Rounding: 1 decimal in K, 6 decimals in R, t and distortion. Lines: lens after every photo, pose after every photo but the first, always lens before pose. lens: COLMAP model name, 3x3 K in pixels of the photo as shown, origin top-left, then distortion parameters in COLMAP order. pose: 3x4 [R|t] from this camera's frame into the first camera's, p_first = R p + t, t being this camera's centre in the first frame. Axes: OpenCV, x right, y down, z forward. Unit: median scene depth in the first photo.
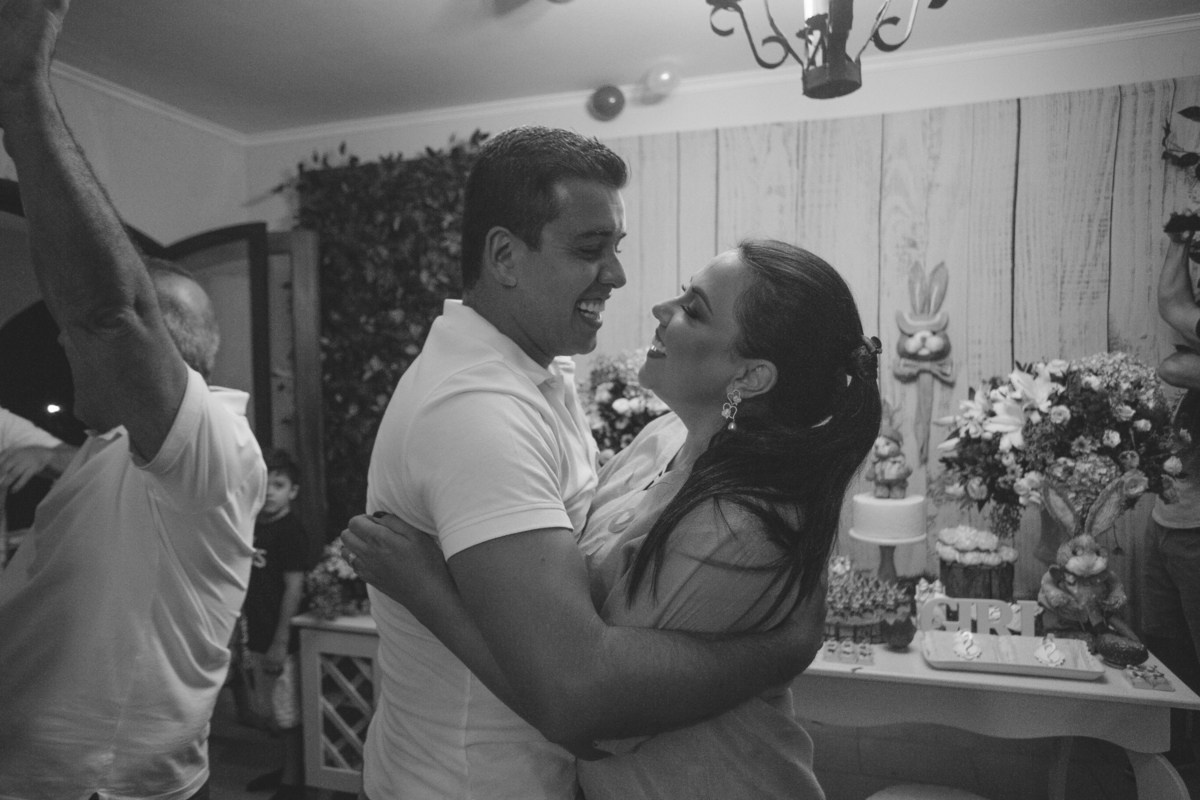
lens RADIAL K [[779.3, 0, 605.0], [0, 779.3, 401.6], [0, 0, 1]] dist [-0.054356, 0.048681]
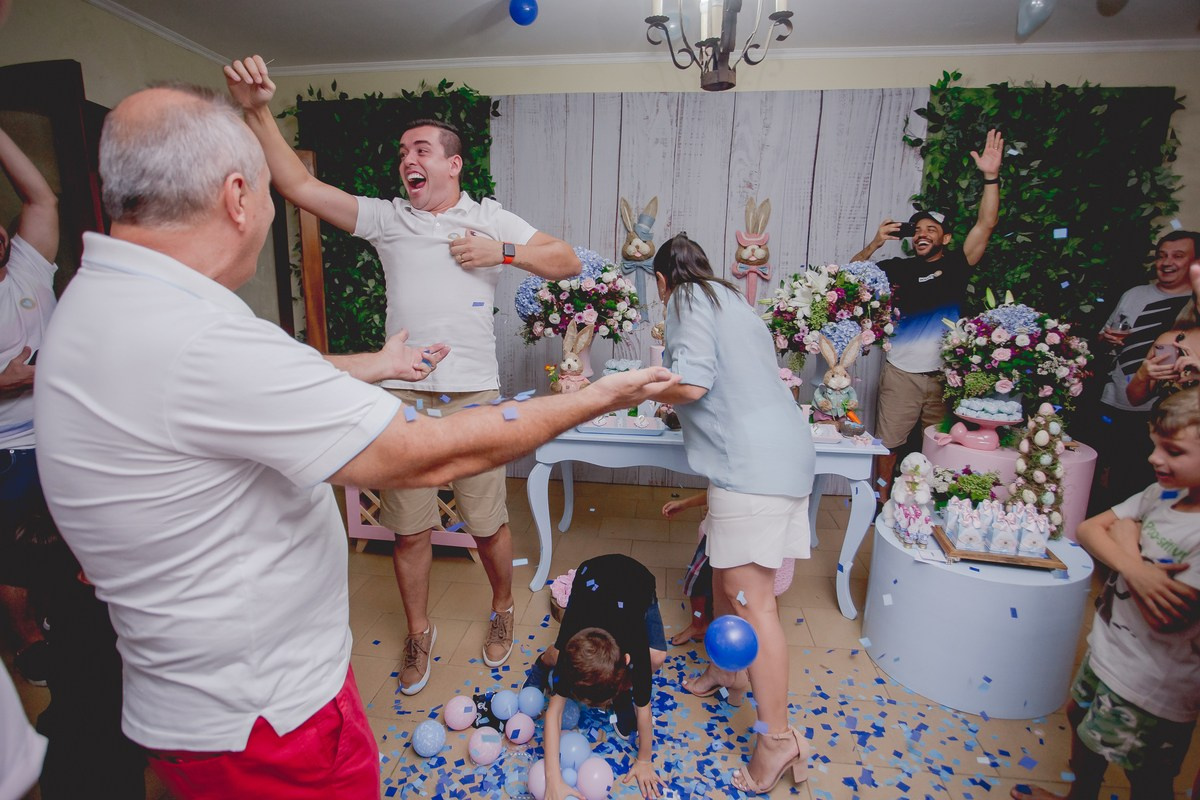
lens RADIAL K [[599.2, 0, 602.6], [0, 599.2, 400.4], [0, 0, 1]] dist [-0.073665, 0.033154]
pose [[0.985810, -0.003040, 0.167840, -0.081073], [-0.024601, 0.986425, 0.162359, 0.029745], [-0.166055, -0.164184, 0.972352, -0.143694]]
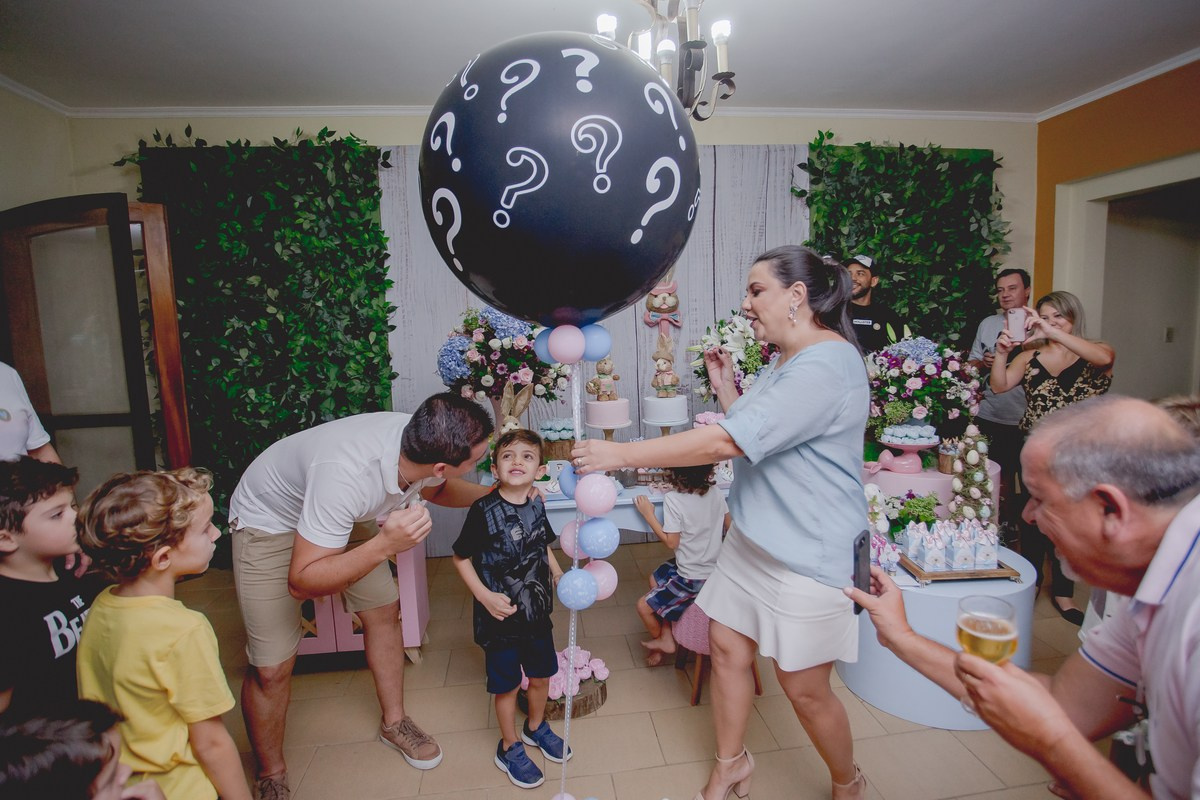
lens RADIAL K [[615.1, 0, 613.0], [0, 615.1, 397.7], [0, 0, 1]] dist [-0.074996, 0.033746]
pose [[0.913974, -0.061268, 0.401120, -0.188287], [0.033814, 0.996597, 0.075175, 0.021428], [-0.404361, -0.055144, 0.912936, -0.084066]]
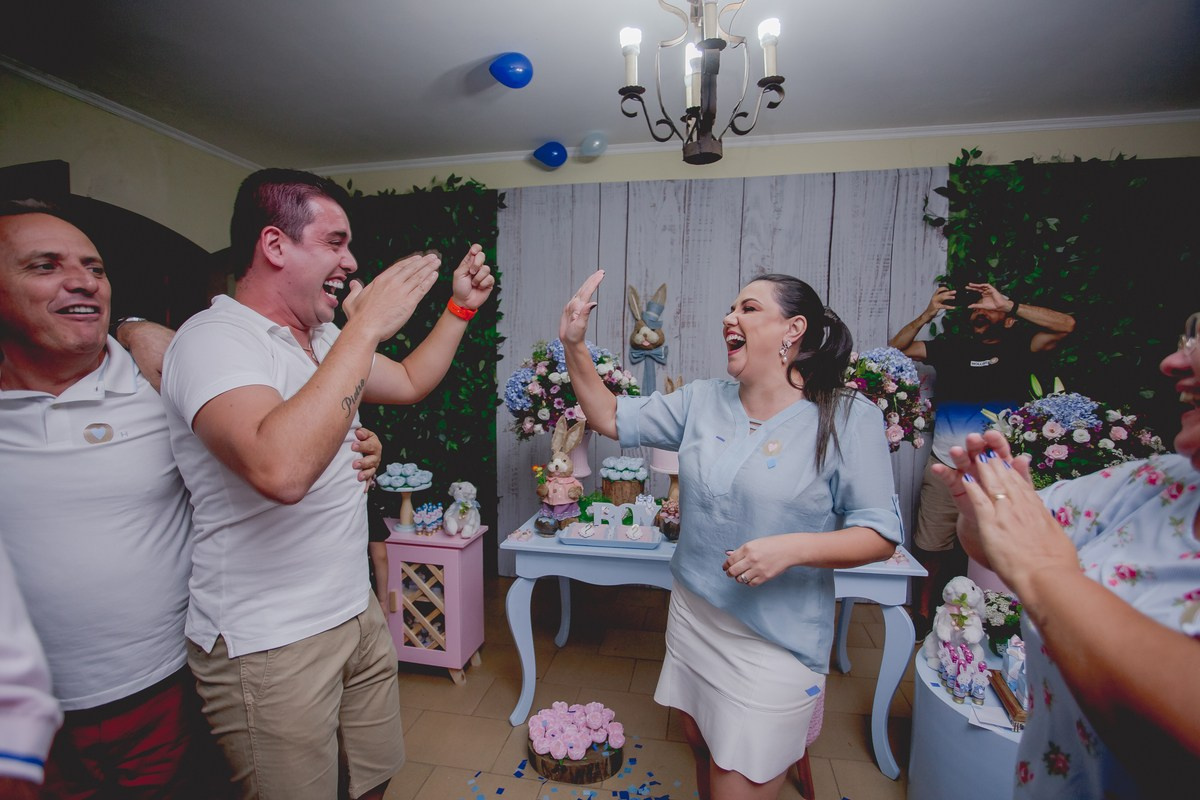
lens RADIAL K [[579.5, 0, 602.7], [0, 579.5, 401.4], [0, 0, 1]] dist [-0.075615, 0.032396]
pose [[0.994787, 0.014630, 0.100920, 0.001911], [-0.017681, 0.999411, 0.029402, 0.013169], [-0.100431, -0.031033, 0.994460, -0.035375]]
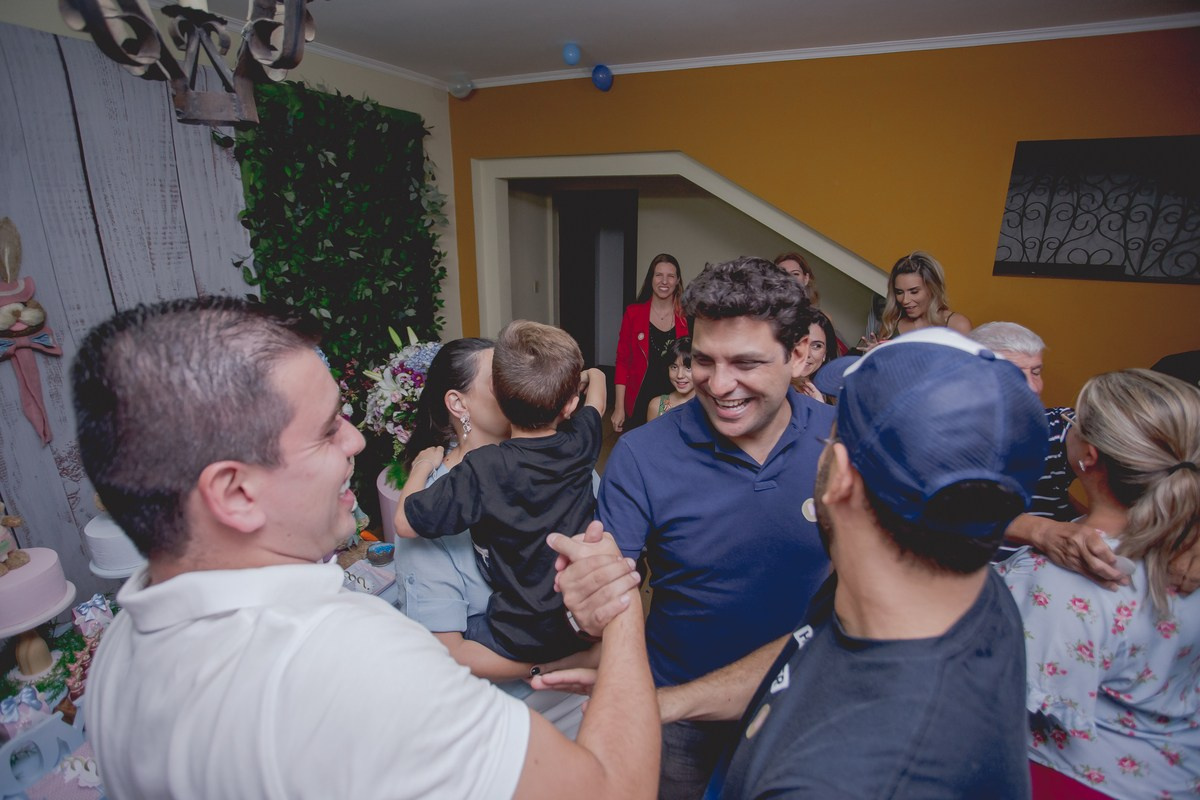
lens RADIAL K [[578.4, 0, 601.0], [0, 578.4, 404.6], [0, 0, 1]] dist [-0.060732, 0.022492]
pose [[0.130082, -0.286920, 0.949081, -0.127845], [0.036967, 0.957953, 0.284535, -0.140660], [-0.990814, -0.001928, 0.135219, 0.276231]]
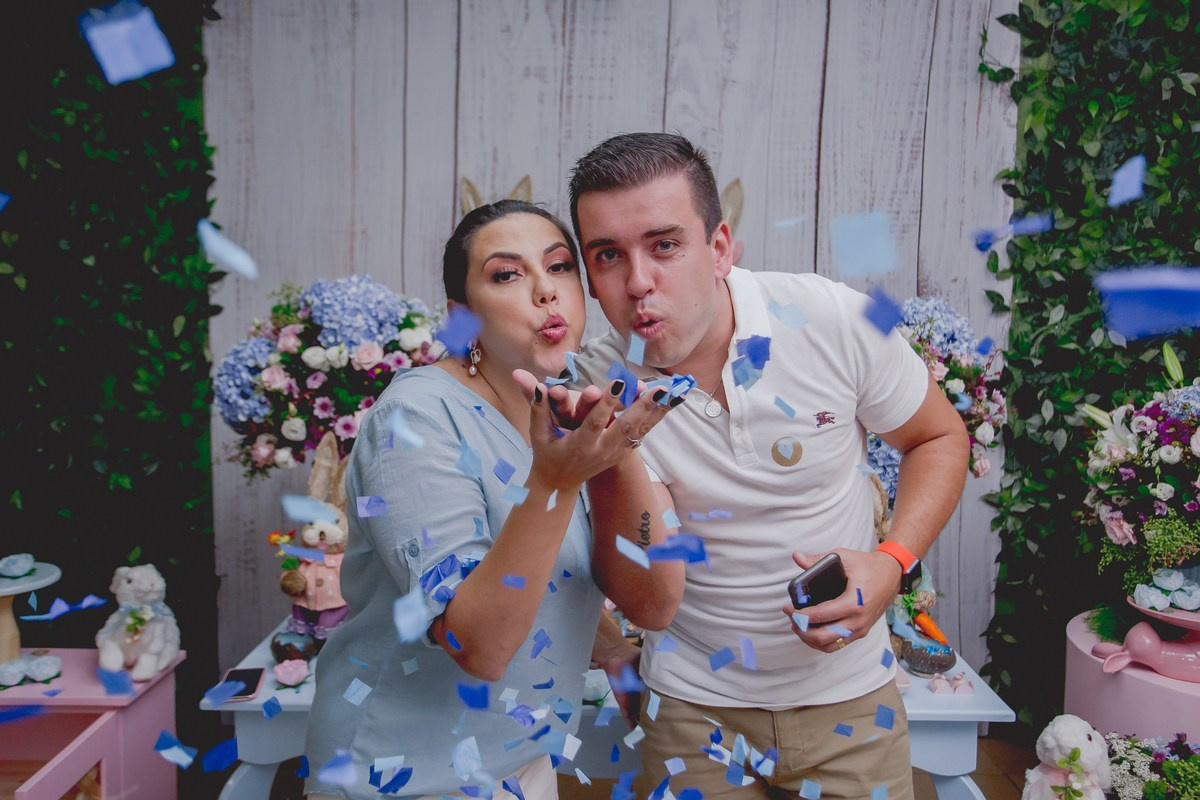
lens RADIAL K [[979.6, 0, 599.8], [0, 979.6, 388.2], [0, 0, 1]] dist [-0.038200, 0.071687]
pose [[0.962226, -0.001288, 0.272250, 0.022994], [-0.011041, 0.998981, 0.043750, -0.006326], [-0.272029, -0.045104, 0.961231, 0.053056]]
